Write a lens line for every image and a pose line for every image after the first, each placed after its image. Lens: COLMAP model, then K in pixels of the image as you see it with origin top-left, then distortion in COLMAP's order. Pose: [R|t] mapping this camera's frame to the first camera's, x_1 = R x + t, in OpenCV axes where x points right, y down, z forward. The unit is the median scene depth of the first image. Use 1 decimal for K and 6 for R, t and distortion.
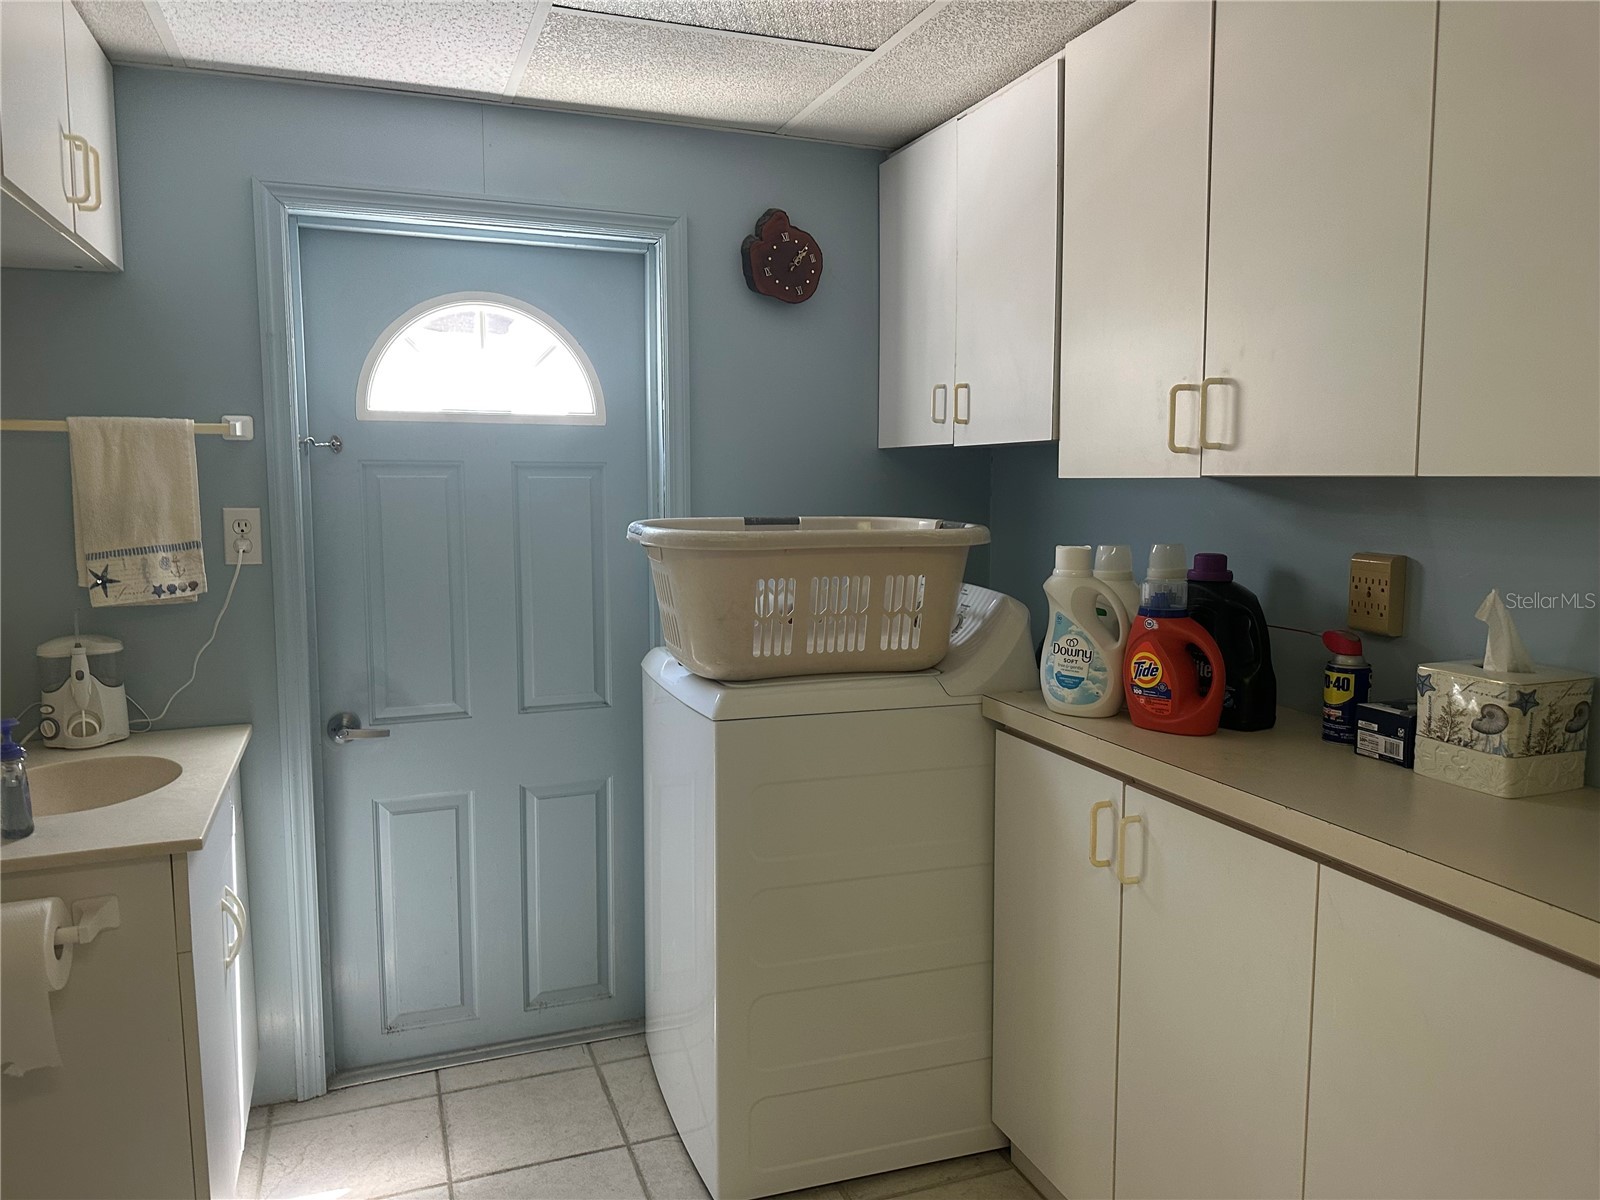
lens RADIAL K [[1114.5, 0, 800.5], [0, 1114.5, 570.1], [0, 0, 1]] dist [0.002687, -0.030602]
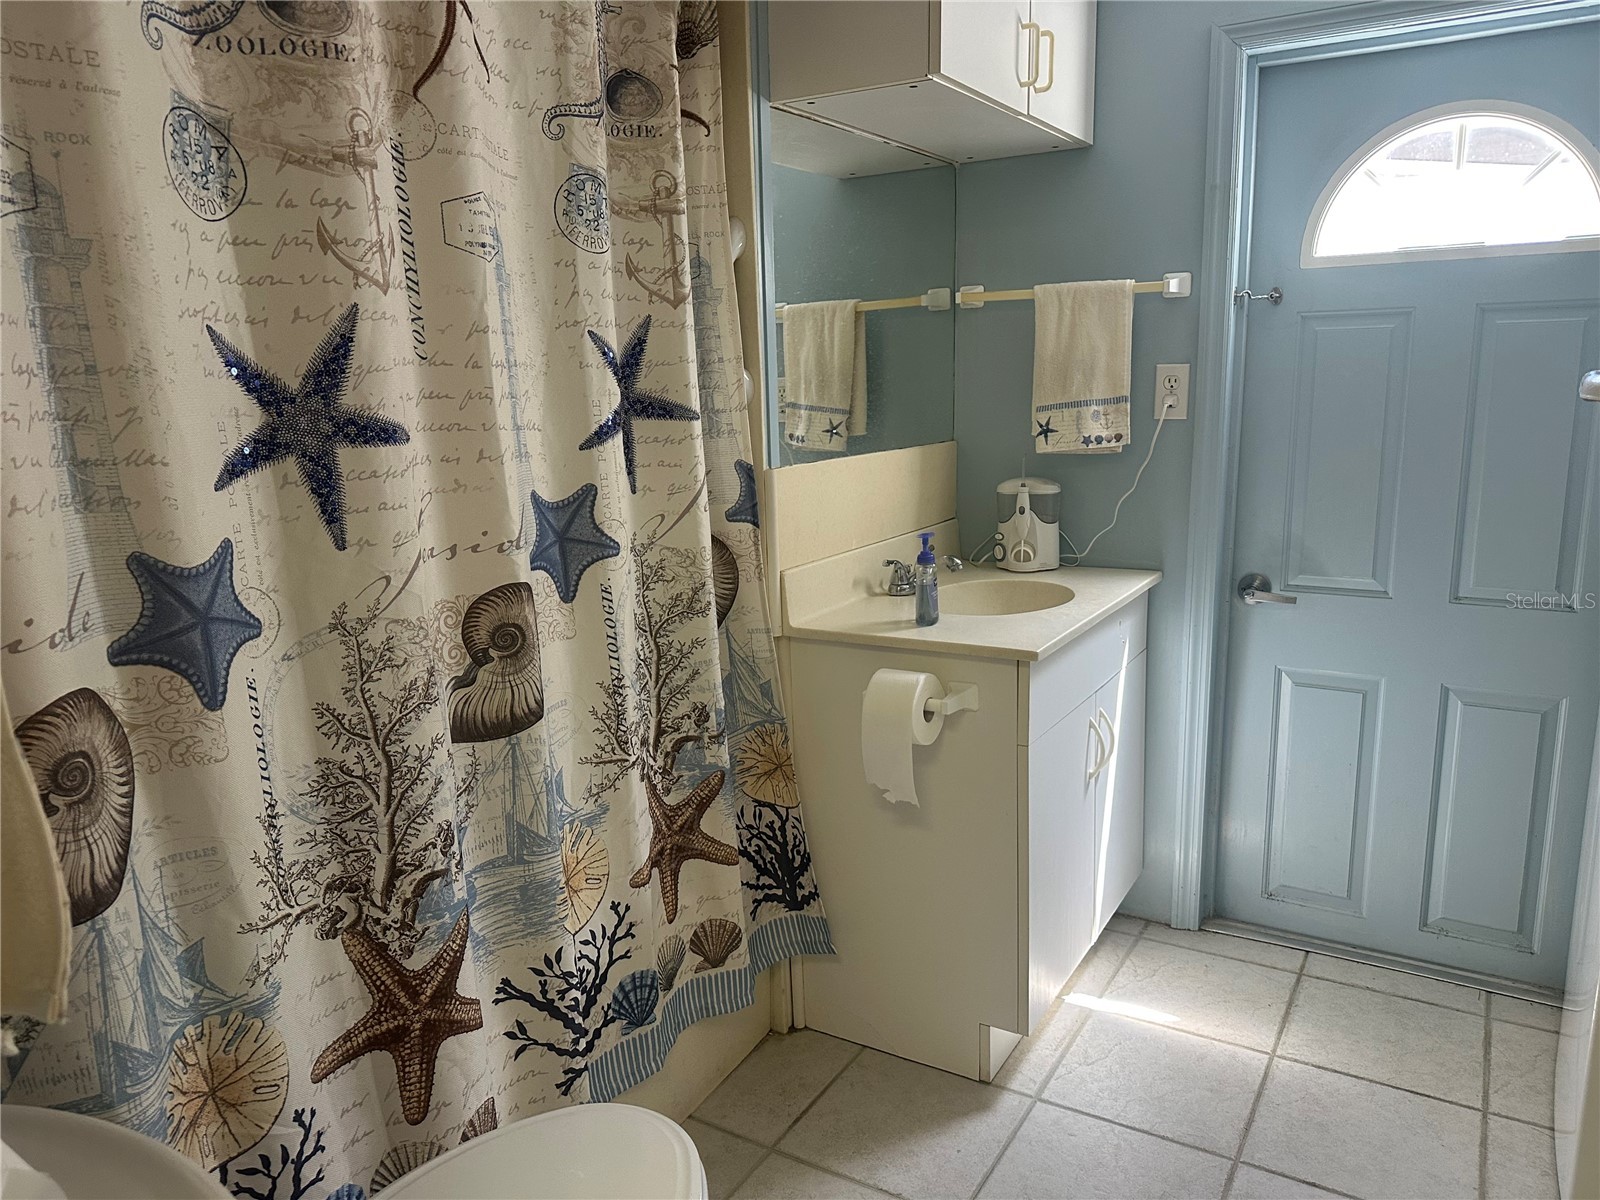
lens RADIAL K [[1108.8, 0, 800.0], [0, 1108.8, 600.0], [0, 0, 1]] dist [0.043822, -0.101881]
pose [[0.595251, 0.140951, -0.791081, 0.145112], [-0.039054, 0.988406, 0.146723, 0.022617], [0.802590, -0.056443, 0.593855, 0.091779]]
